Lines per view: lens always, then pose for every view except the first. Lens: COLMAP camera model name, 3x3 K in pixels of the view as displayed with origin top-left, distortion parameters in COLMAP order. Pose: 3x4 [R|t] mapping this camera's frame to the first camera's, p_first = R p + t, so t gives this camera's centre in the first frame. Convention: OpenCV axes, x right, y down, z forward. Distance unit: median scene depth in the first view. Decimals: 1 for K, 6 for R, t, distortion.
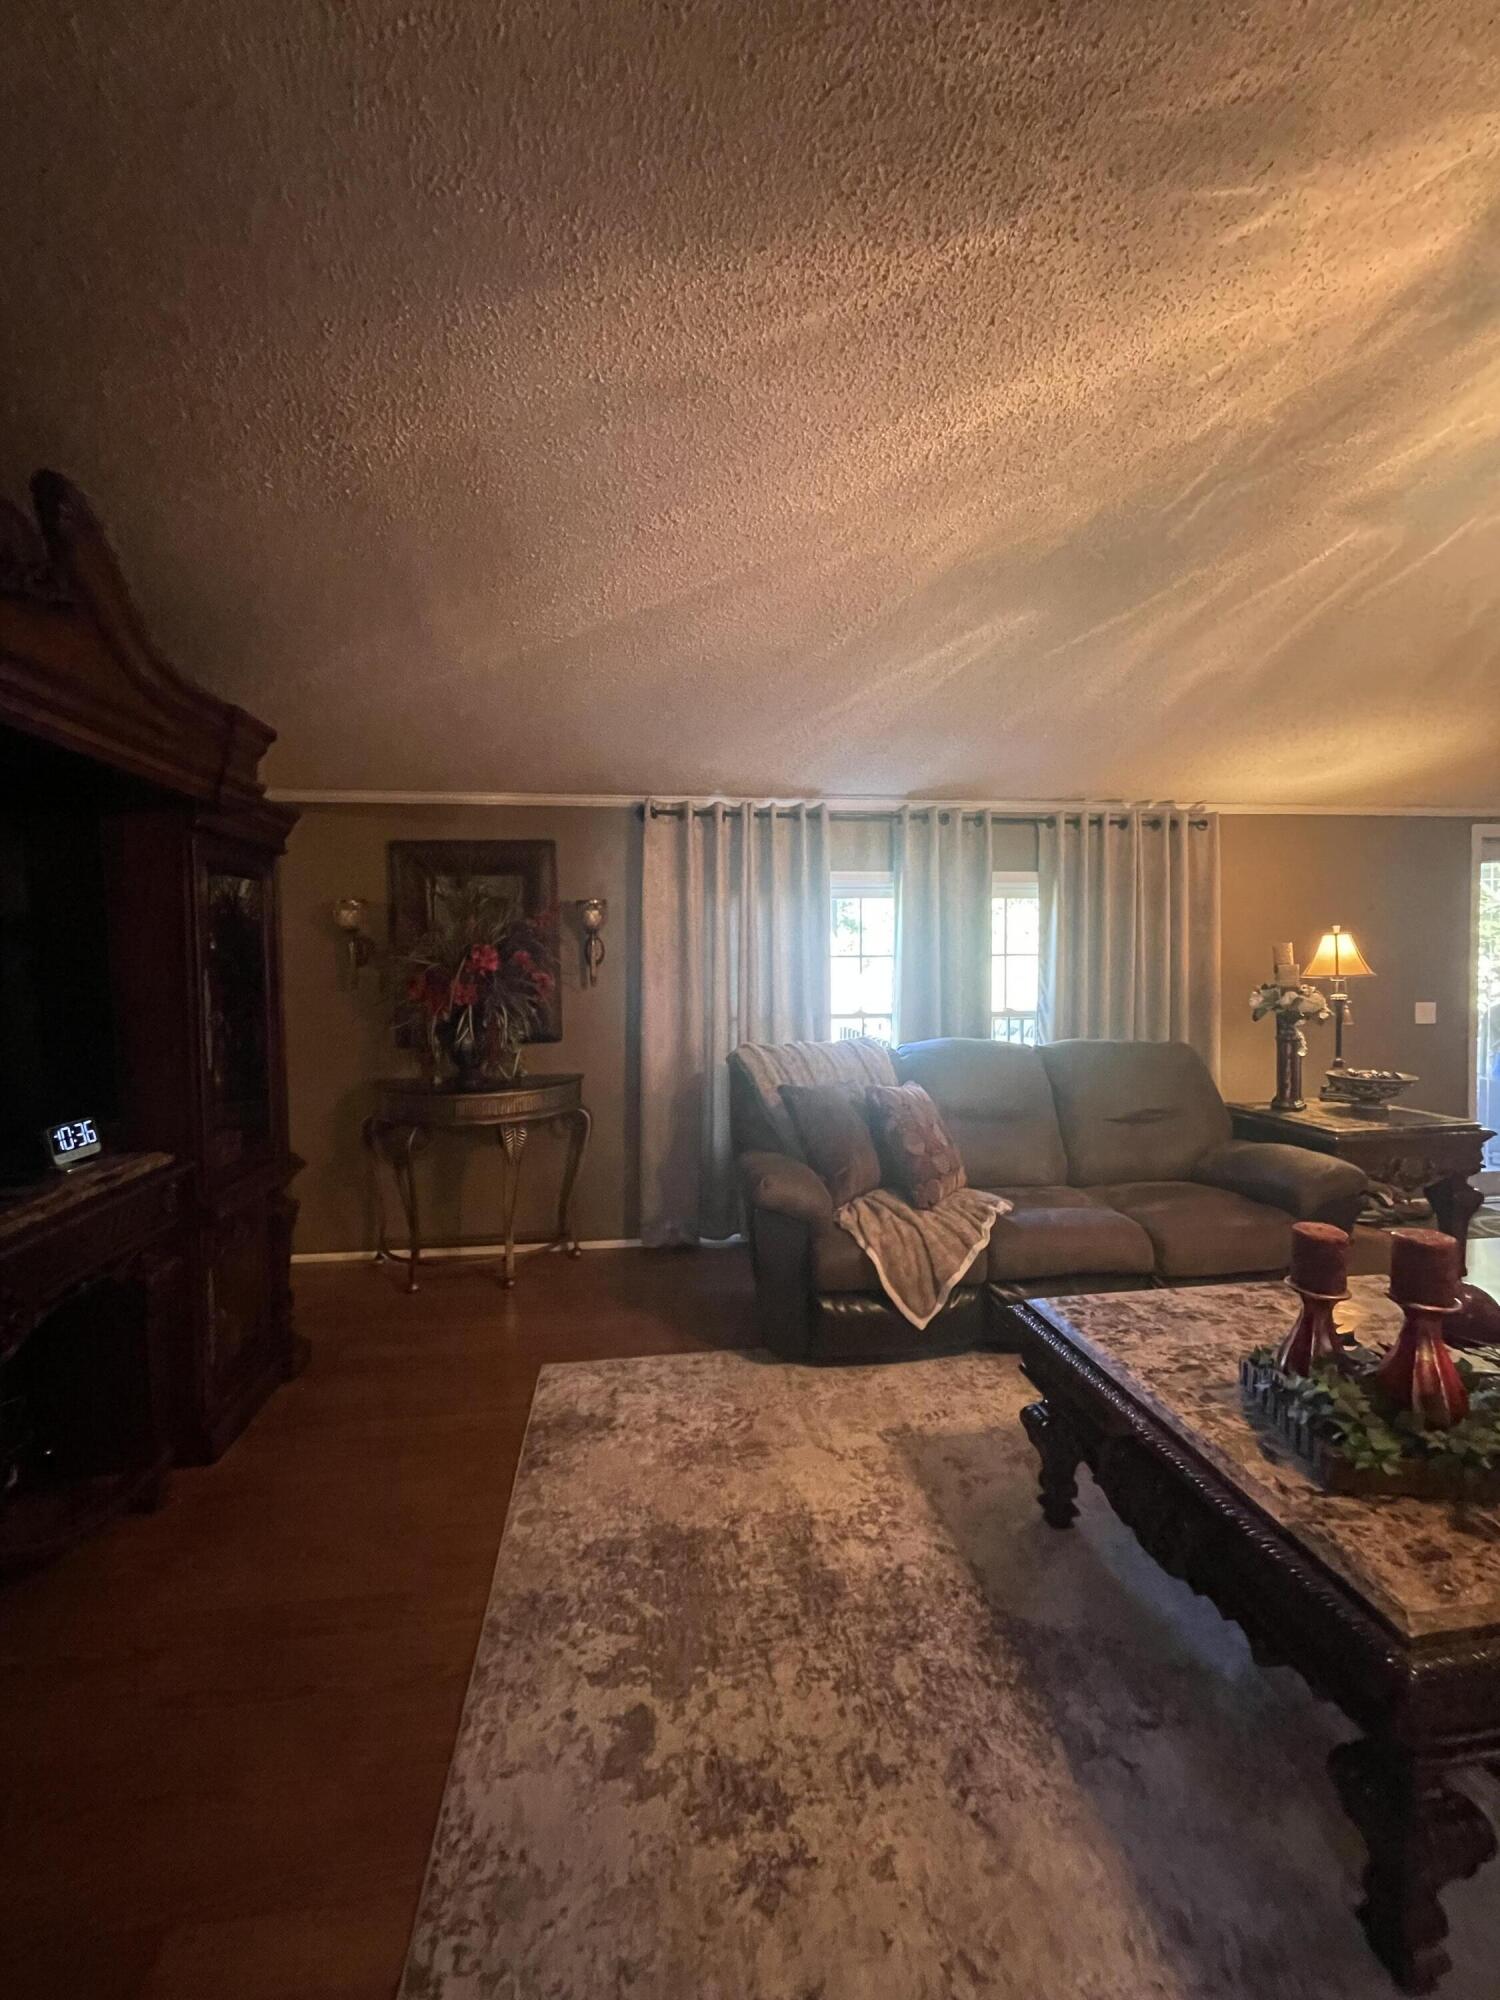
lens RADIAL K [[810.5, 0, 744.6], [0, 810.5, 986.0], [0, 0, 1]] dist [-0.001183, 0.001768]
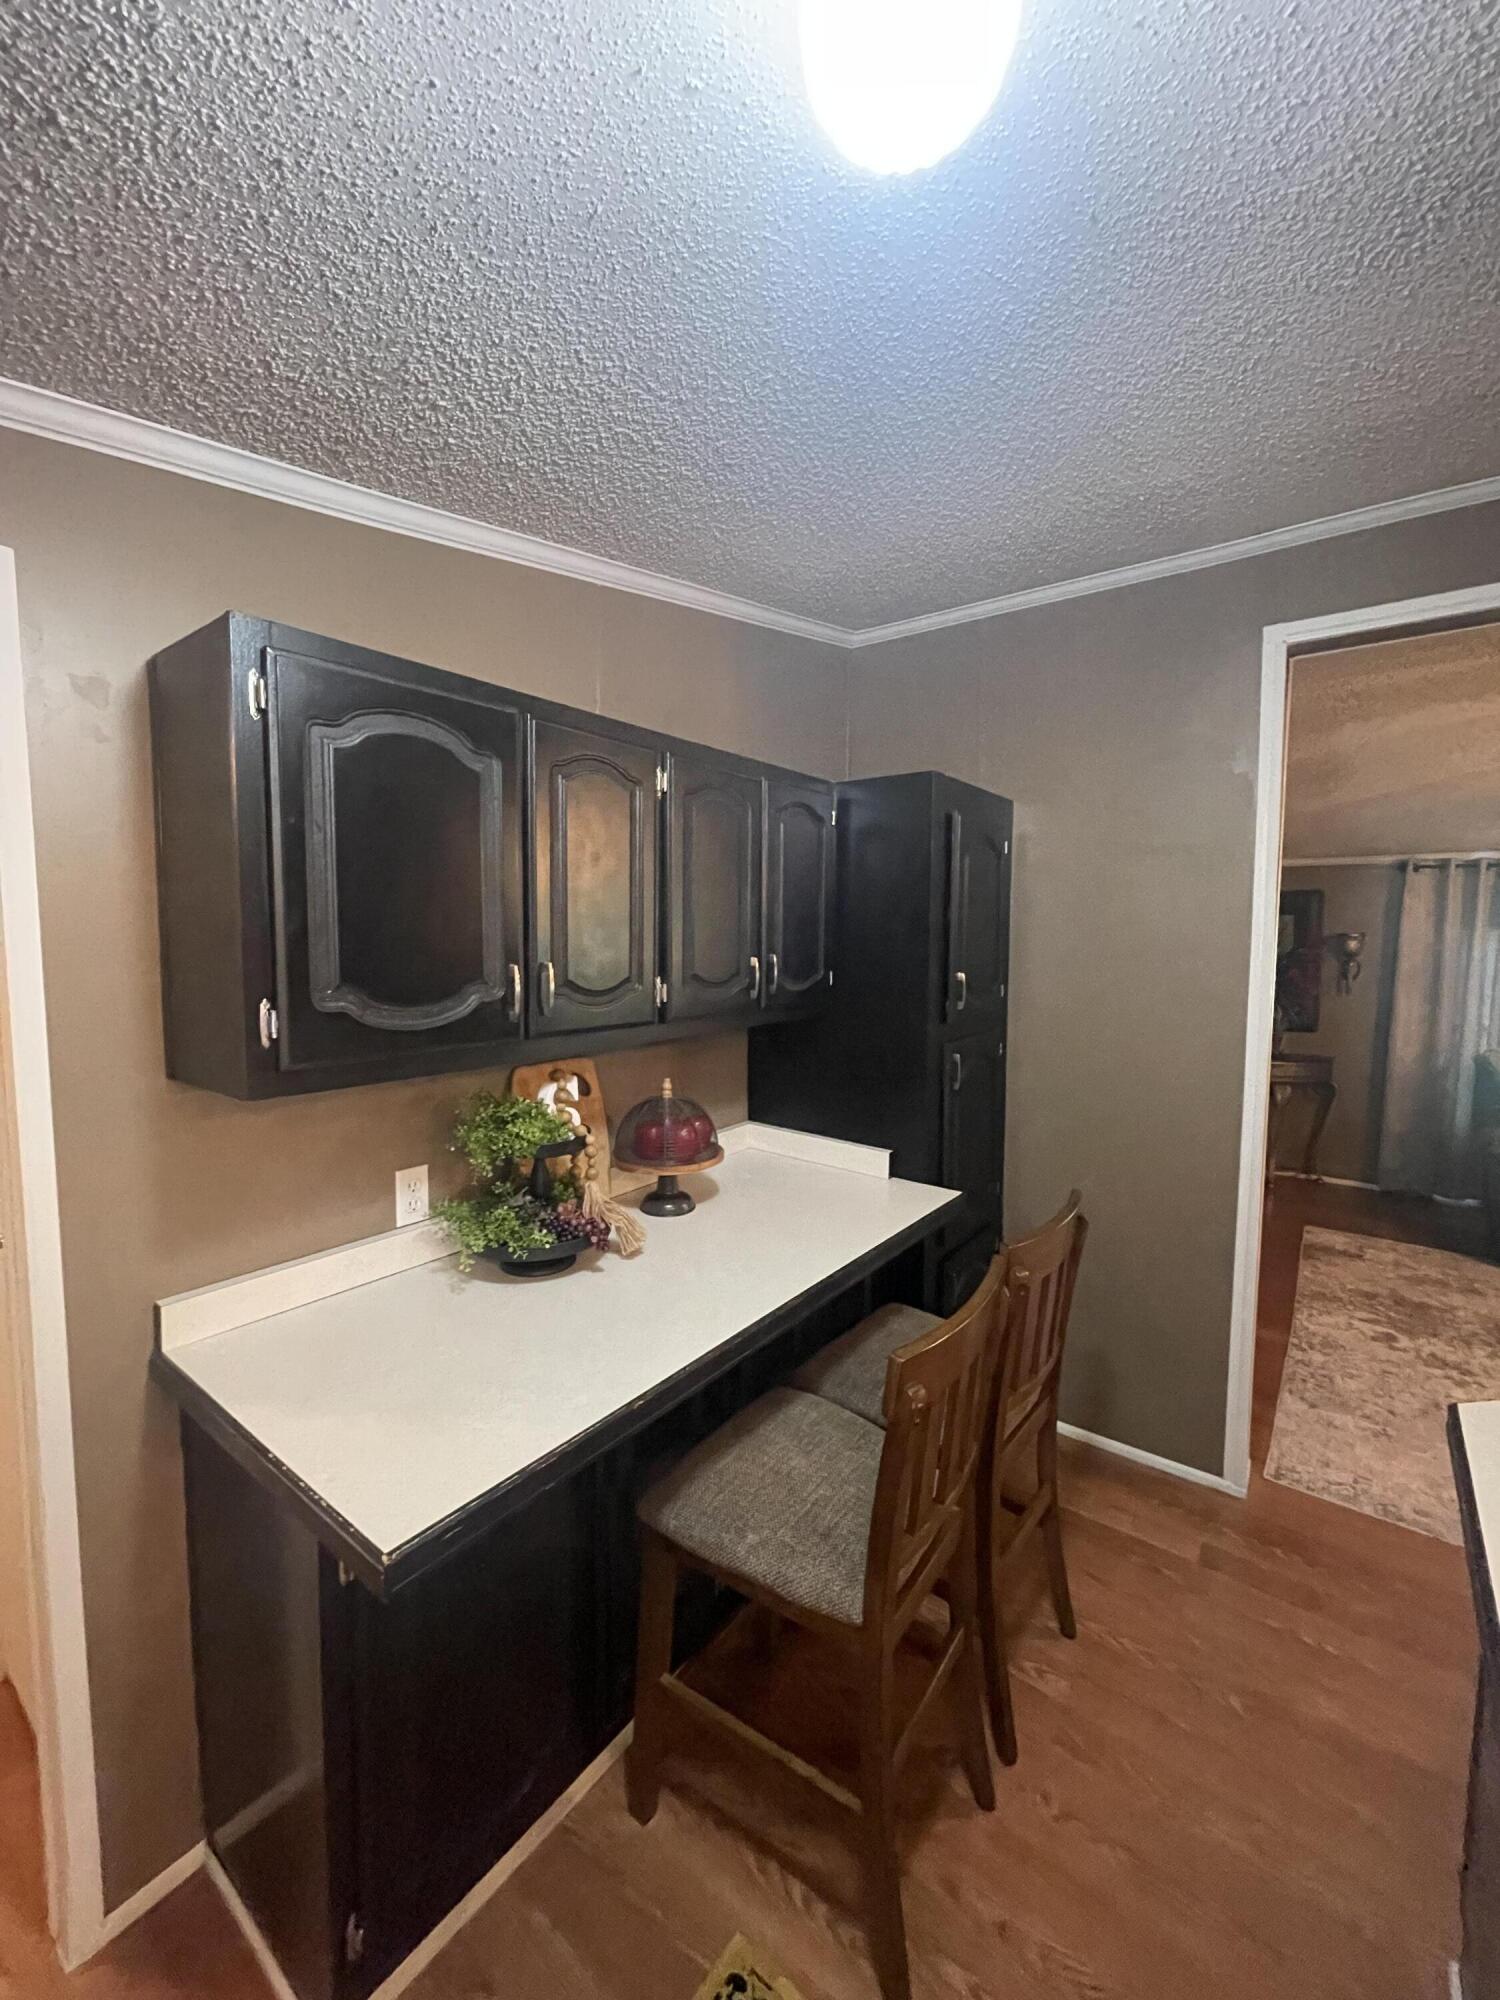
lens RADIAL K [[810.5, 0, 736.1], [0, 810.5, 986.2], [0, 0, 1]] dist [-0.001183, 0.001768]
pose [[0.713143, 0.065235, -0.697977, 0.039093], [-0.041227, 0.997840, 0.051138, -0.050117], [0.699806, -0.007693, 0.714292, -0.860659]]
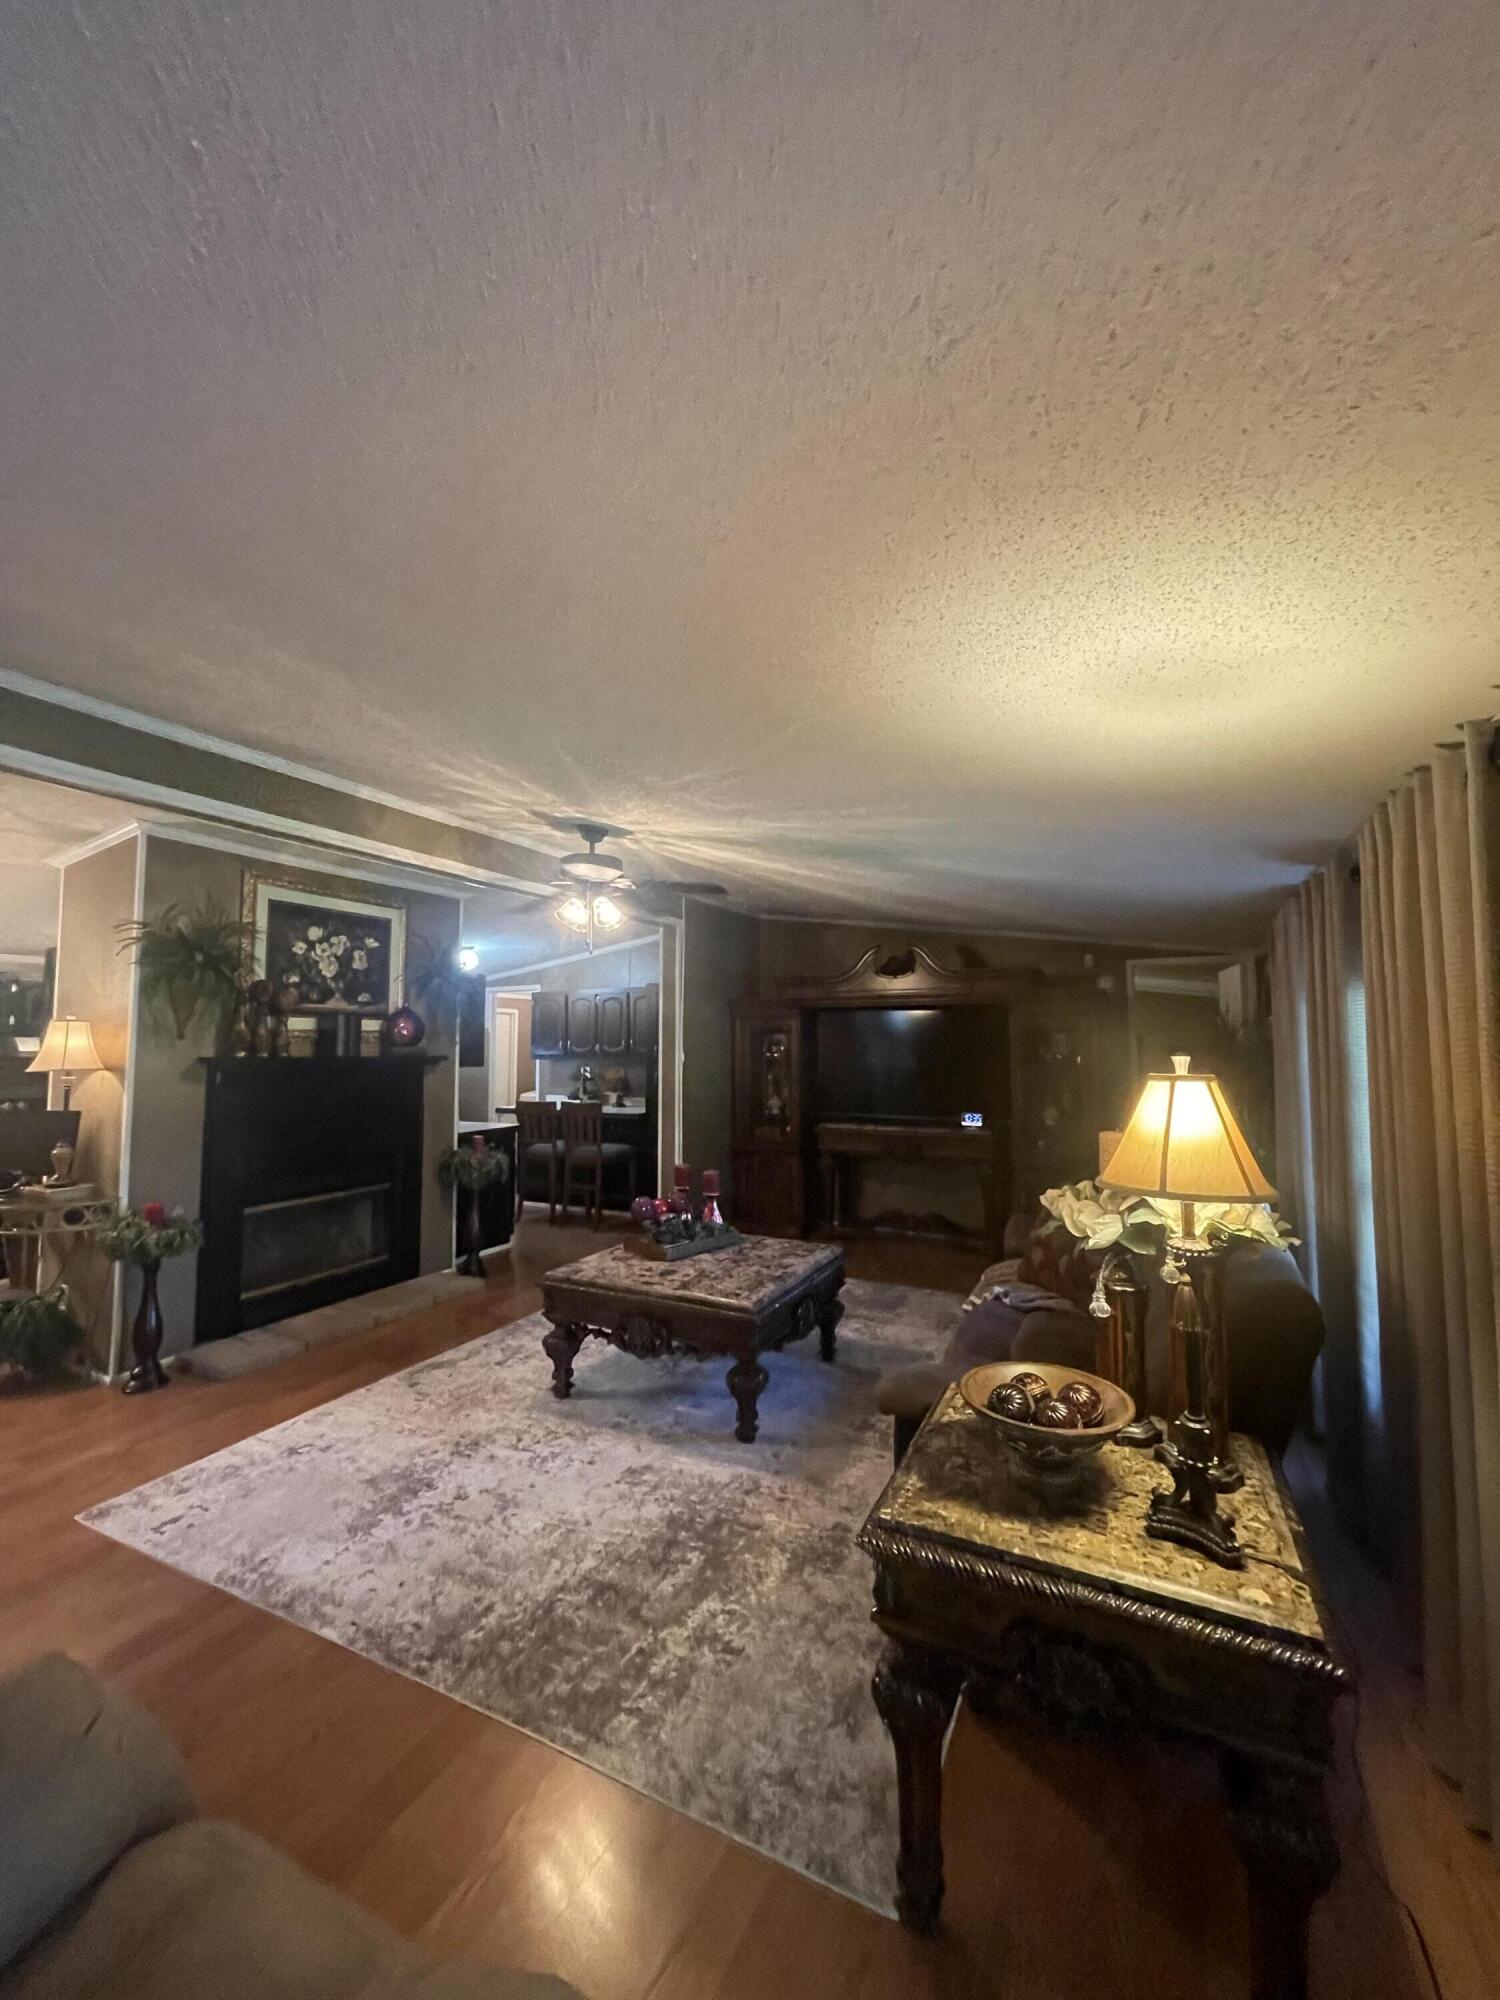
lens RADIAL K [[810.5, 0, 749.5], [0, 810.5, 990.3], [0, 0, 1]] dist [-0.001183, 0.001768]
pose [[-0.559159, -0.044818, -0.827848, 1.339564], [-0.020645, 0.998981, -0.040138, -0.098472], [0.828803, -0.005353, -0.559515, 1.202598]]
